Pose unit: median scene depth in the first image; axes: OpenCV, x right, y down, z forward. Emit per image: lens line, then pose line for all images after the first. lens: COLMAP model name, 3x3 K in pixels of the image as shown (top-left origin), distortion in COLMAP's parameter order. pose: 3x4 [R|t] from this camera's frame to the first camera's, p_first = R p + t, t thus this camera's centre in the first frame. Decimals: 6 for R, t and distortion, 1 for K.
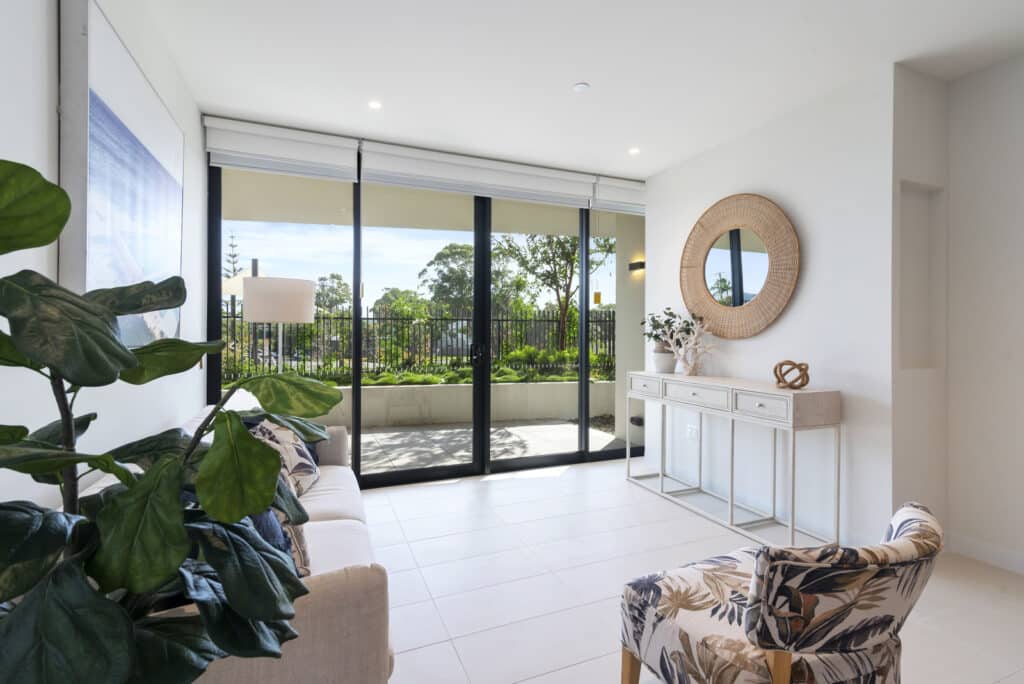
lens RADIAL K [[473.0, 0, 517.9], [0, 473.0, 335.6], [0, 0, 1]] dist [0.014581, -0.001126]
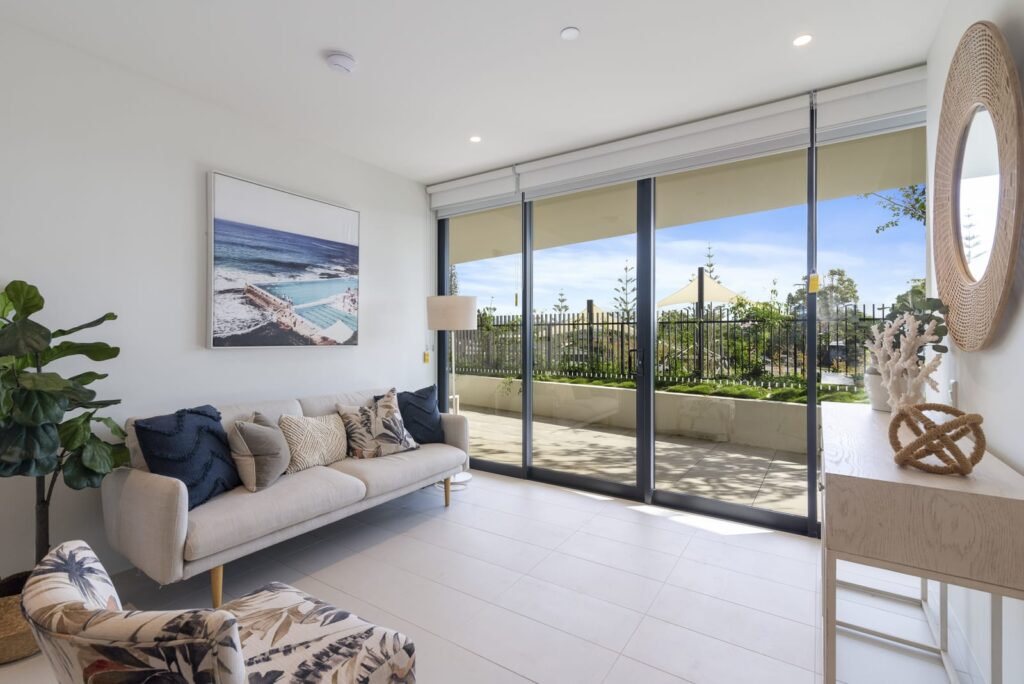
lens RADIAL K [[473.0, 0, 506.8], [0, 473.0, 339.7], [0, 0, 1]] dist [0.014581, -0.001126]
pose [[0.551901, 0.004234, -0.833899, 0.515737], [-0.004219, 0.999988, 0.002285, -0.003170], [0.833899, 0.002257, 0.551913, 0.321699]]
